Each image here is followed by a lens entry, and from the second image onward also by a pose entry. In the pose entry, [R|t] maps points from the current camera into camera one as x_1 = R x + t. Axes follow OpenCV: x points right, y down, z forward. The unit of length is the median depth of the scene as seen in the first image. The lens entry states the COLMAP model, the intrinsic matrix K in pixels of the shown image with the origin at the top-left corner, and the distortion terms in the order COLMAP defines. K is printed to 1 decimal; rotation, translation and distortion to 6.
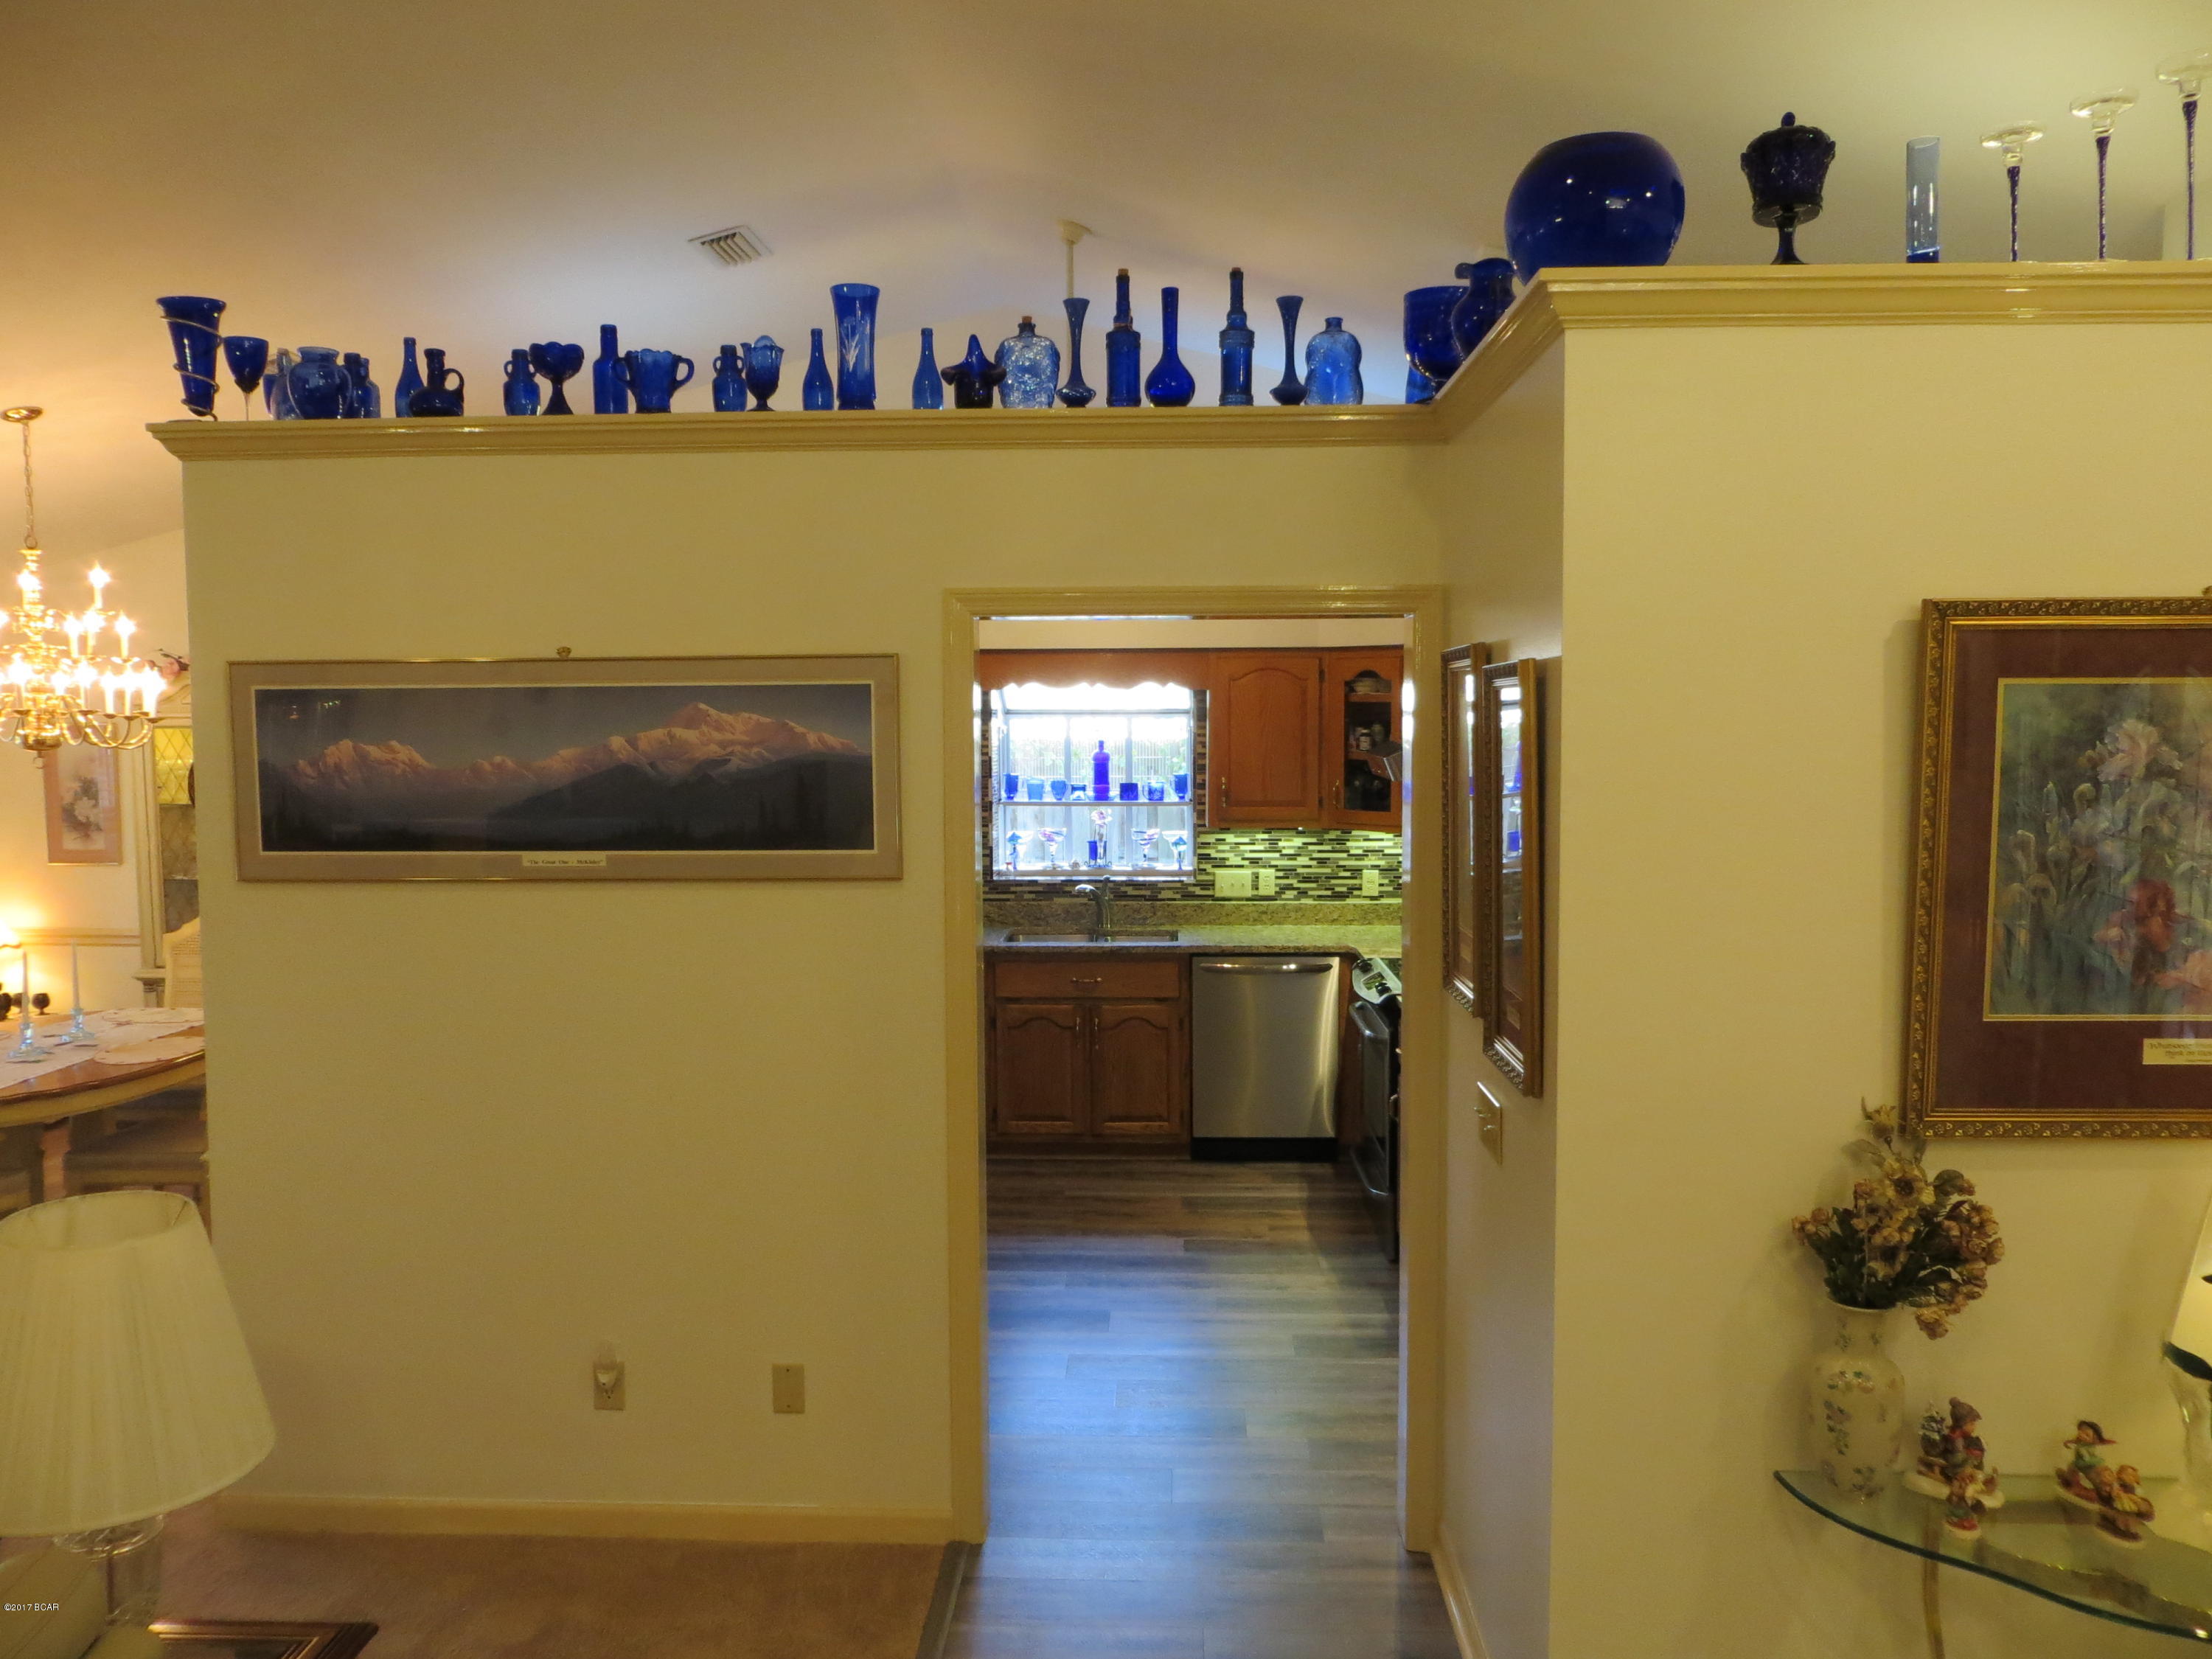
lens RADIAL K [[1664.1, 0, 1106.0], [0, 1664.1, 829.5], [0, 0, 1]] dist [-0.010429, -0.004414]
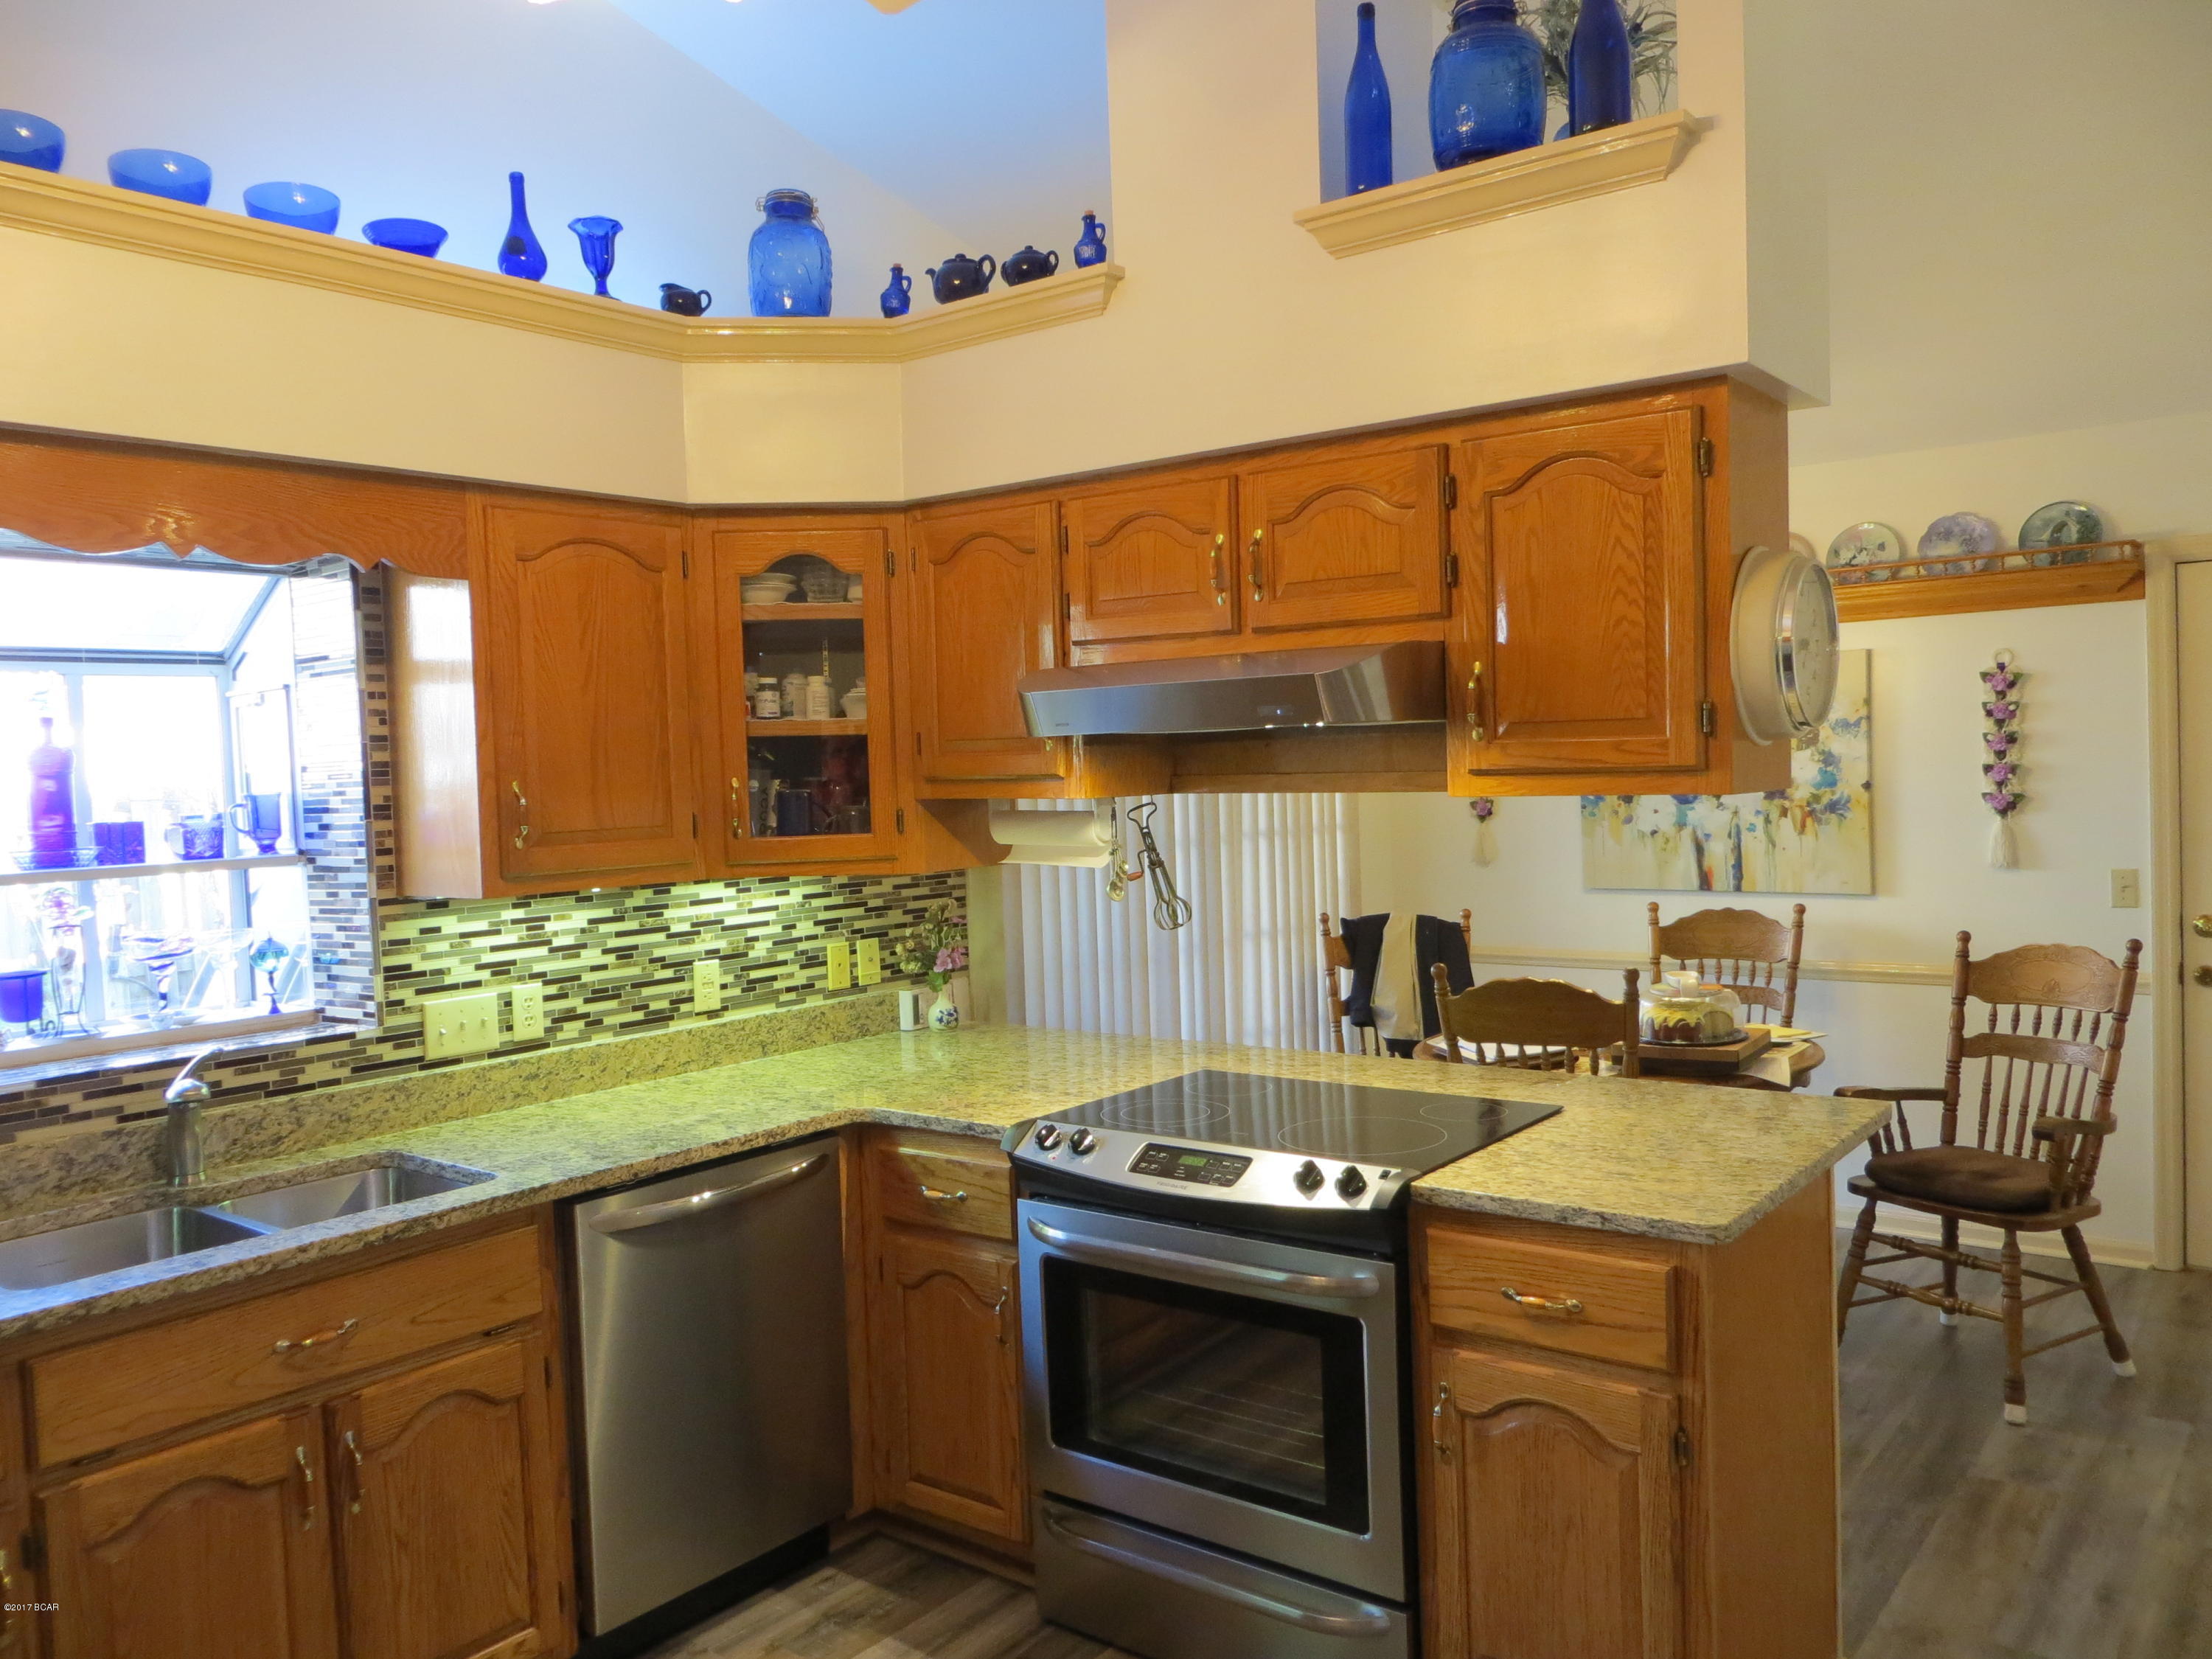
lens RADIAL K [[1664.1, 0, 1106.0], [0, 1664.1, 829.5], [0, 0, 1]] dist [-0.010429, -0.004414]
pose [[0.589117, -0.046834, 0.806690, -0.353121], [0.088941, 0.996011, -0.007127, -0.002721], [-0.803138, 0.075947, 0.590932, 1.144565]]
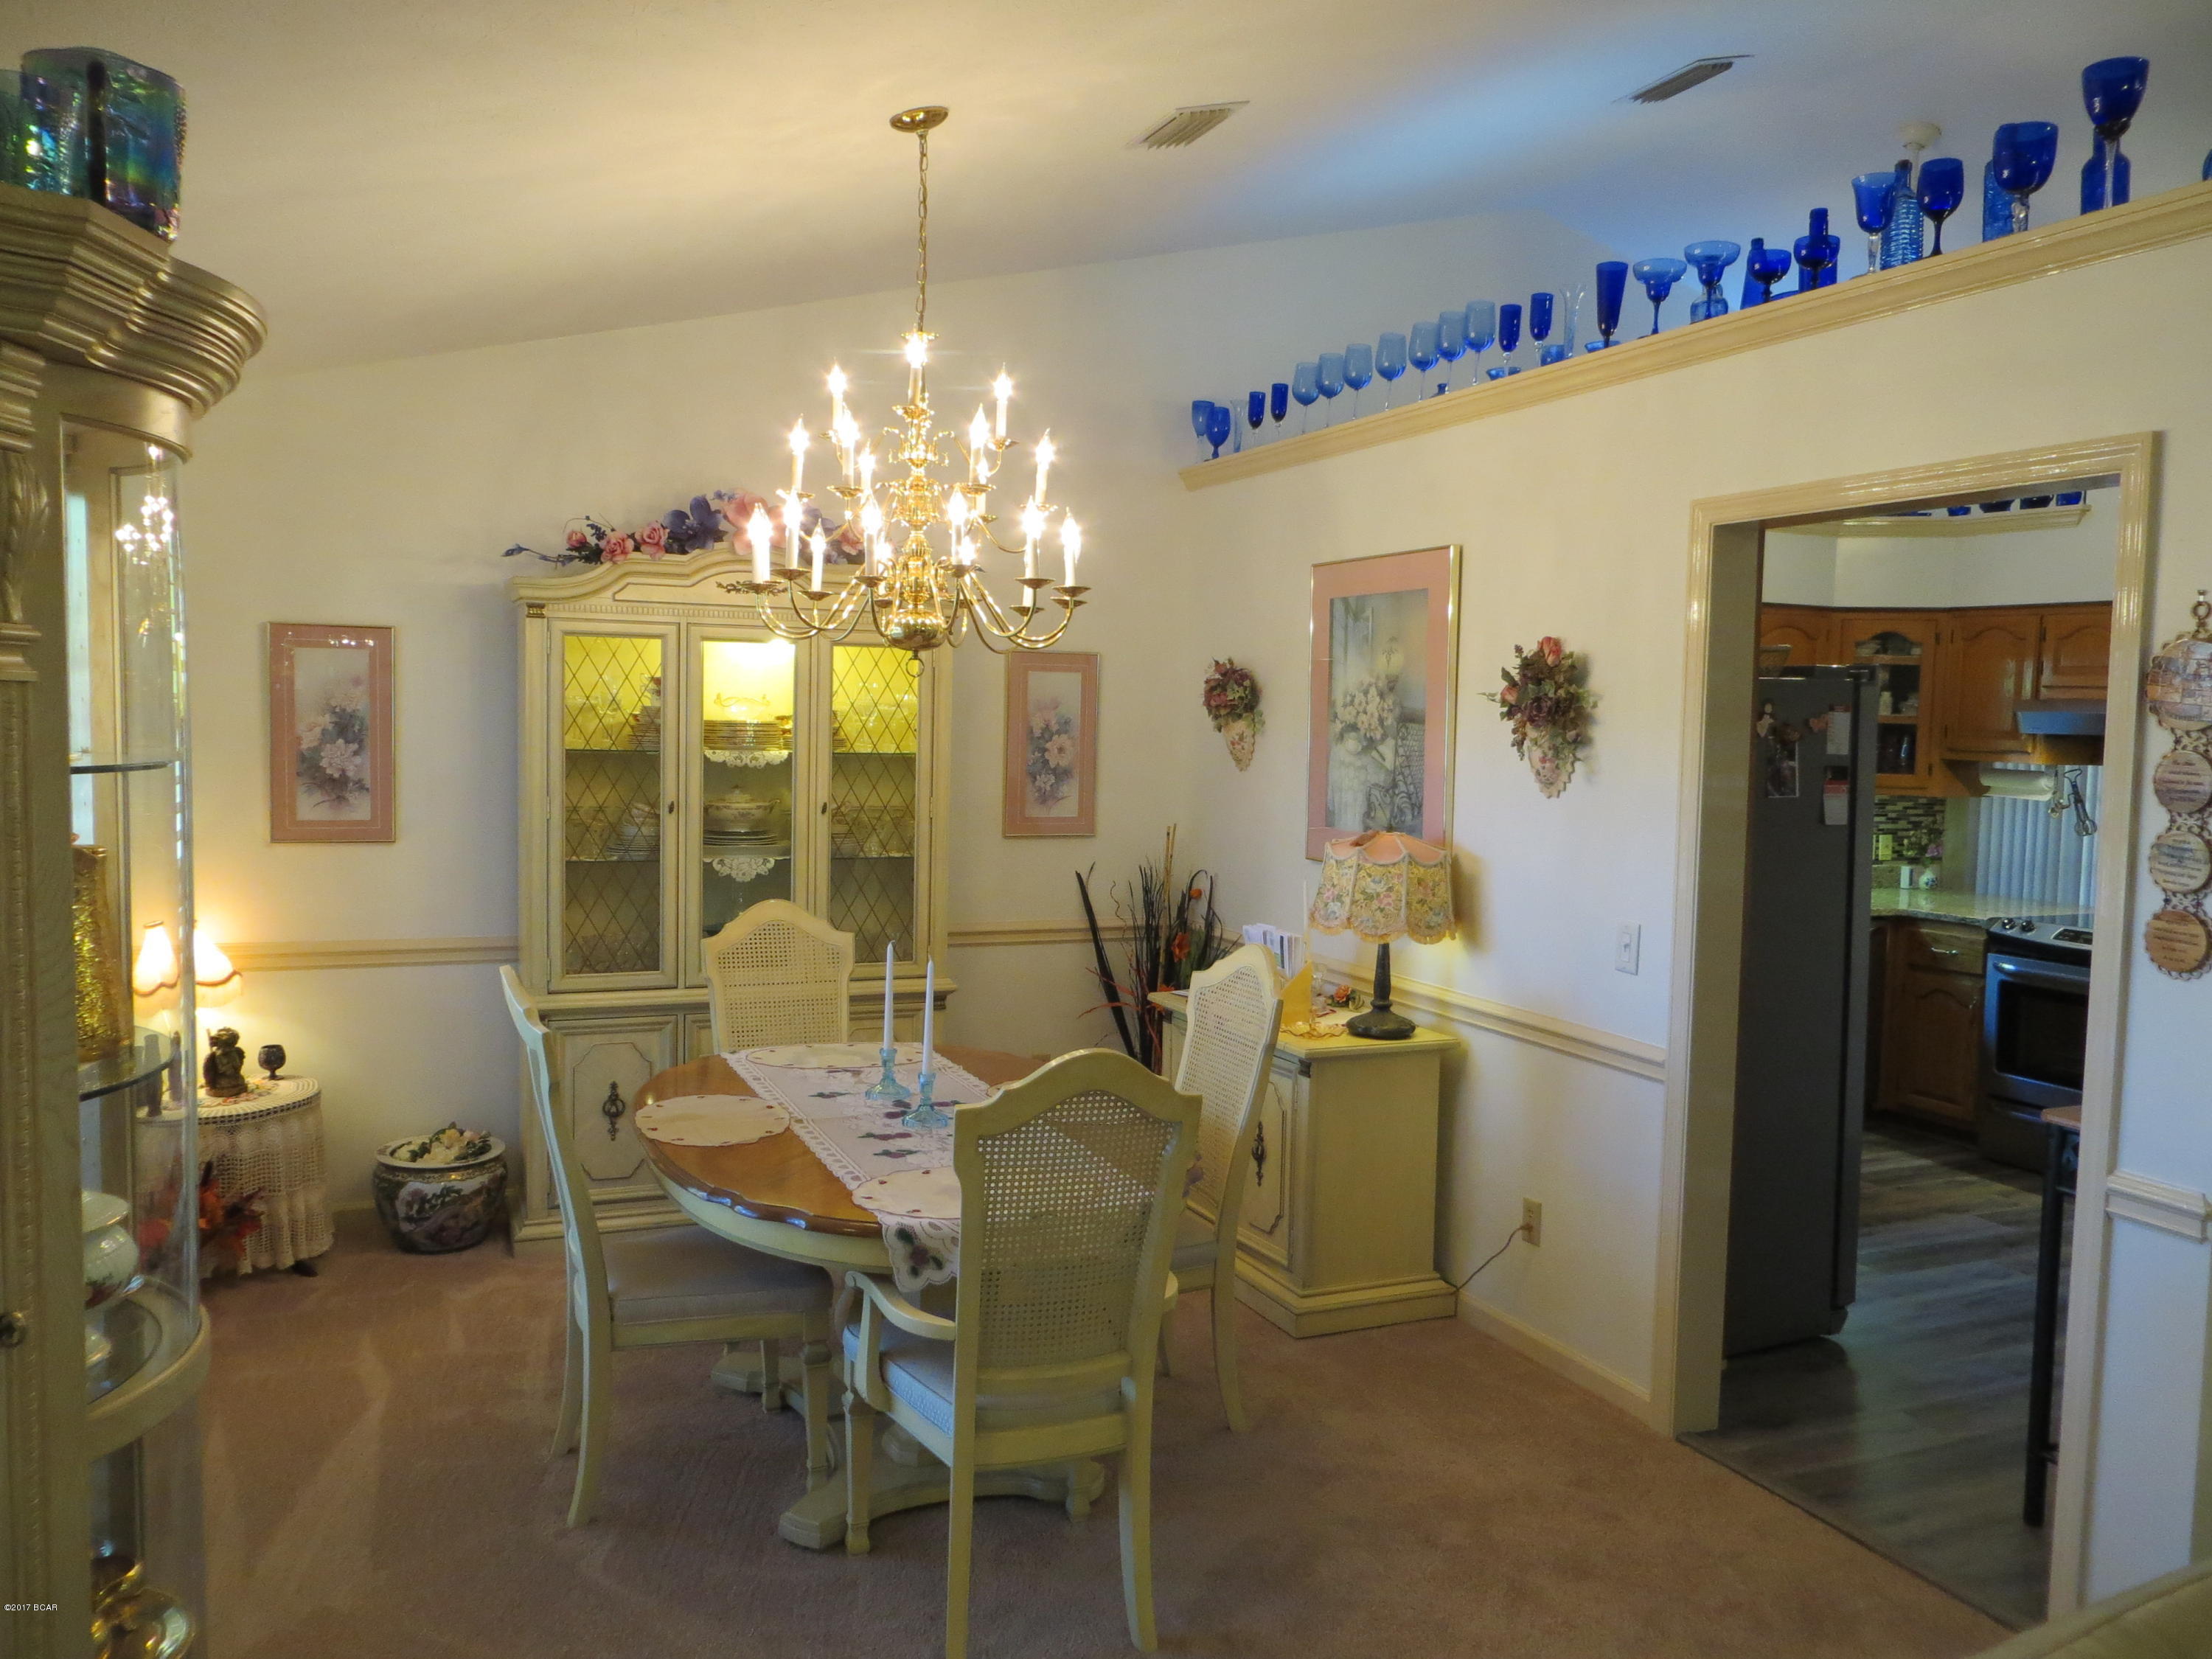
lens RADIAL K [[1664.1, 0, 1106.0], [0, 1664.1, 829.5], [0, 0, 1]] dist [-0.010429, -0.004414]
pose [[0.900032, -0.005885, 0.435784, -1.247070], [0.004585, 0.999981, 0.004036, 0.029102], [-0.435800, -0.001635, 0.900042, 0.562802]]
